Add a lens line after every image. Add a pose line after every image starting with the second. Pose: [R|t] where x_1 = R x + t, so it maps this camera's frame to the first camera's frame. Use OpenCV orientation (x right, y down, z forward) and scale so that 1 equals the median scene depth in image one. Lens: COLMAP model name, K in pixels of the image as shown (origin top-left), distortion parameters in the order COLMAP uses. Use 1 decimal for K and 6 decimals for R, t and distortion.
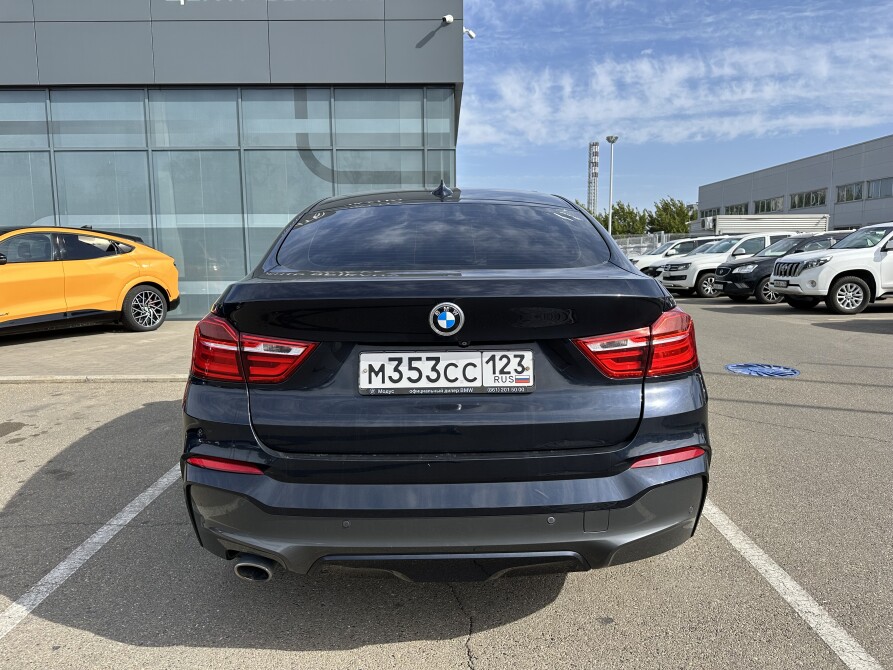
lens RADIAL K [[622.5, 0, 446.5], [0, 622.5, 335.0], [0, 0, 1]] dist [0.049415, -0.004383]
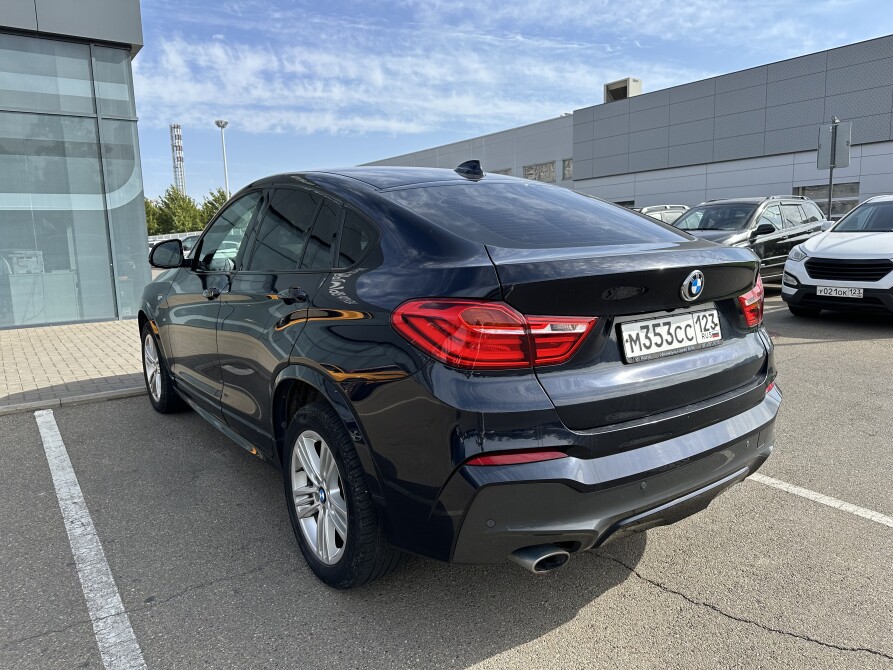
lens RADIAL K [[638.0, 0, 446.5], [0, 638.0, 335.0], [0, 0, 1]] dist [0.014191, -0.018725]
pose [[0.820821, -0.098890, 0.562560, -0.981928], [0.091789, 0.994935, 0.040969, -0.024159], [-0.563763, 0.018009, 0.825741, 0.284551]]
